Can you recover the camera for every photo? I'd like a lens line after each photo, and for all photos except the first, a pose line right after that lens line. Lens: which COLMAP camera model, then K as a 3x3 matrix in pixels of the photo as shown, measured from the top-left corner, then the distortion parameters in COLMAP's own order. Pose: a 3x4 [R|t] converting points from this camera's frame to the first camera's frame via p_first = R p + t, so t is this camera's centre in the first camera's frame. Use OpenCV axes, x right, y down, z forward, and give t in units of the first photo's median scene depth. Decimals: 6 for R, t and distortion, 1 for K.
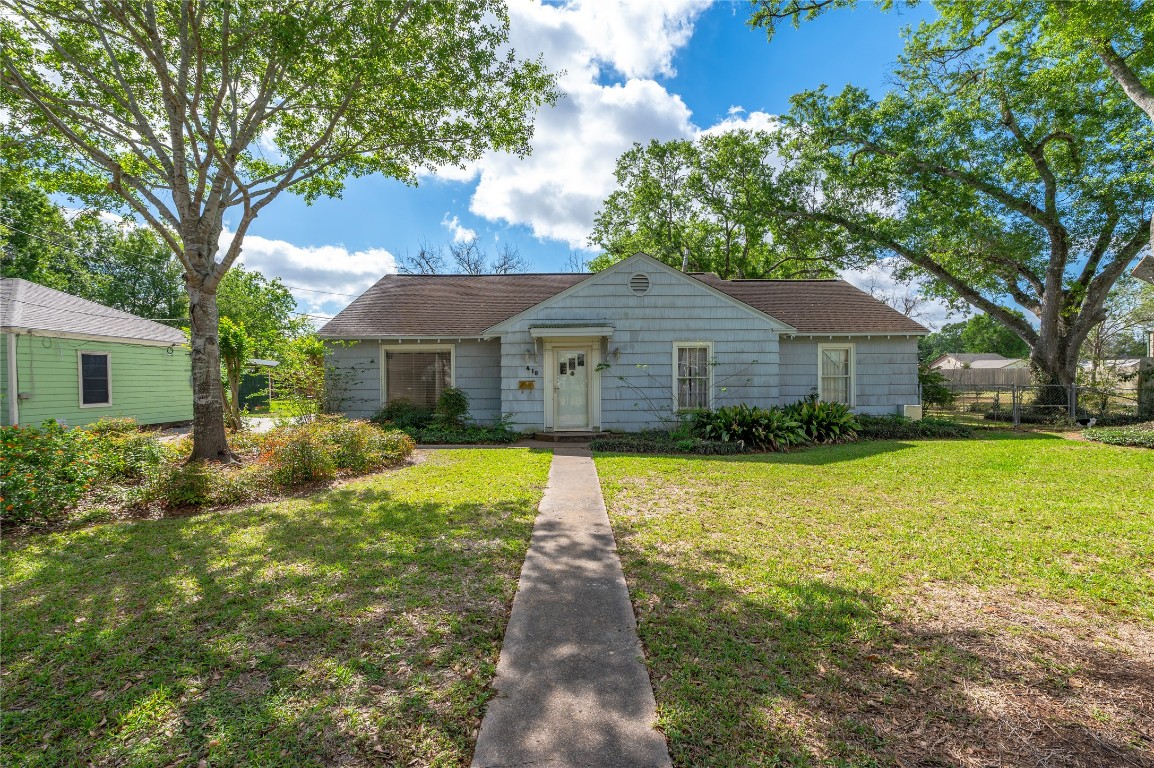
lens RADIAL K [[499.6, 0, 577.0], [0, 499.6, 384.0], [0, 0, 1]] dist [-0.000876, -0.000054]
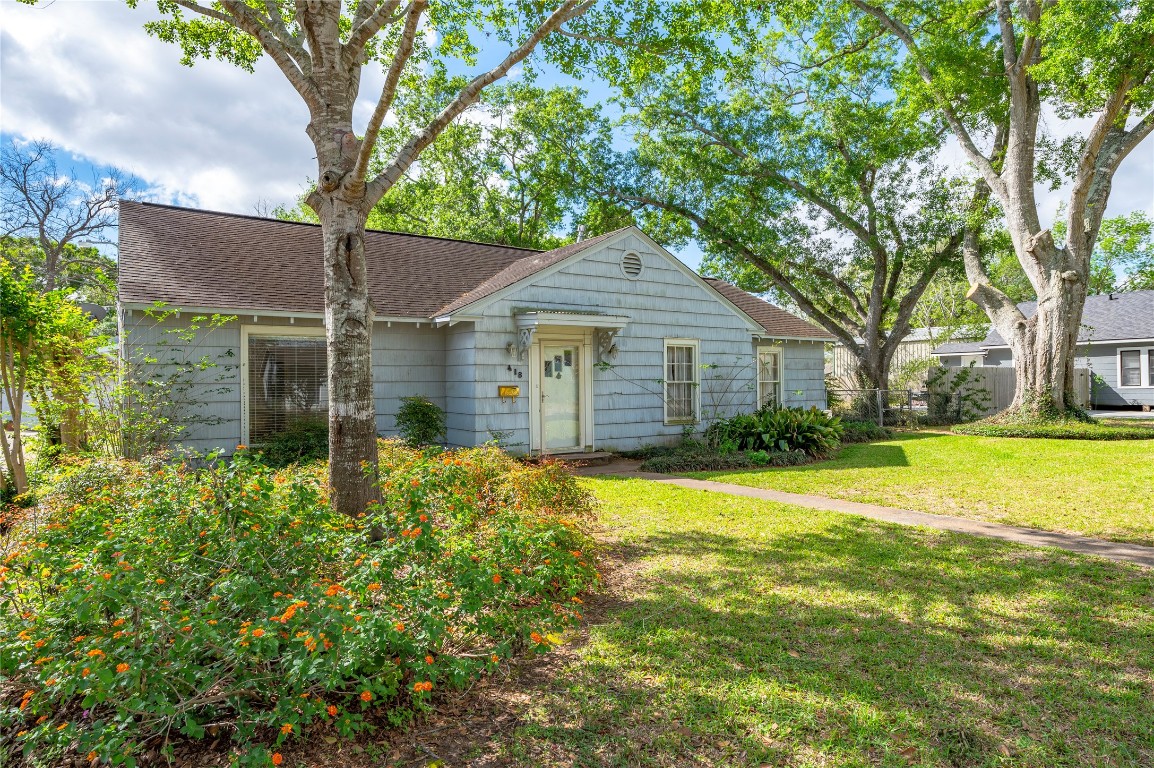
lens RADIAL K [[674.3, 0, 577.0], [0, 674.3, 384.0], [0, 0, 1]] dist [-0.002222, -0.000418]
pose [[0.837045, 0.003854, 0.547121, -0.540018], [0.006863, 0.999823, -0.017543, 0.008907], [-0.547091, 0.018439, 0.836870, 0.144295]]
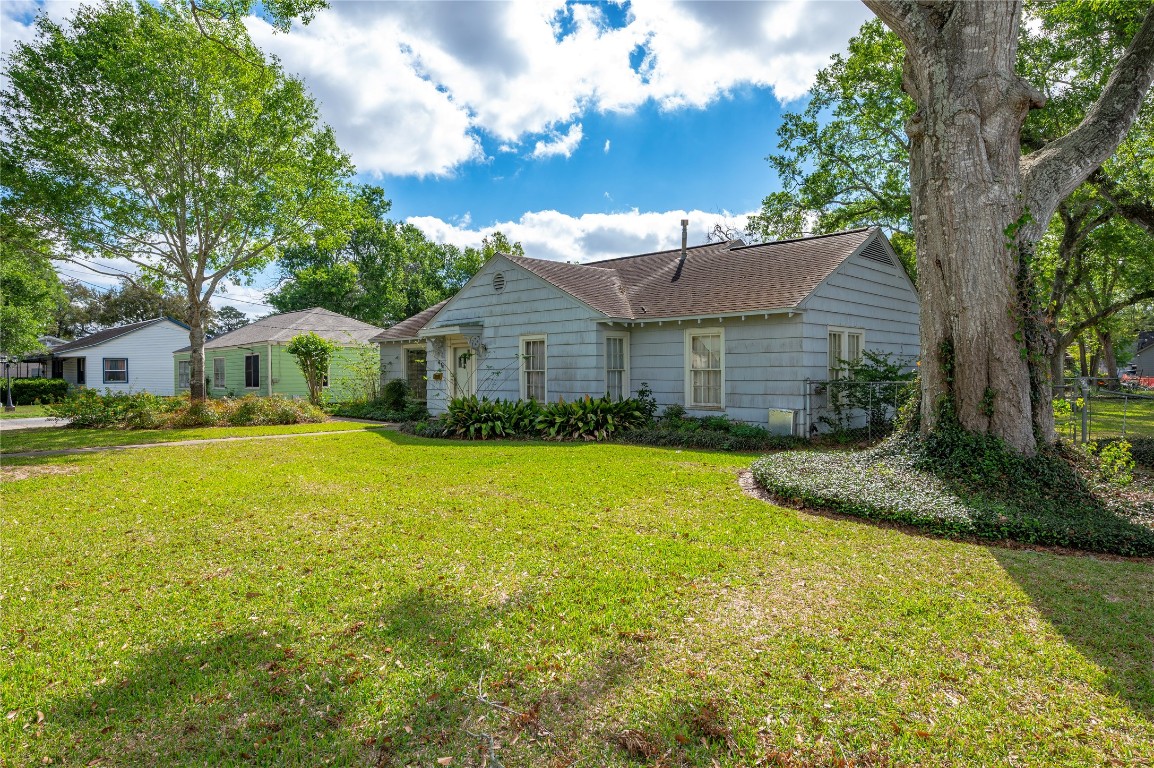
lens RADIAL K [[665.6, 0, 577.0], [0, 665.6, 384.0], [0, 0, 1]] dist [0.000854, 0.000041]
pose [[0.709840, 0.015980, -0.704182, 1.244925], [-0.013171, 0.999869, 0.009413, 0.000728], [0.704240, 0.002593, 0.709957, 0.107882]]
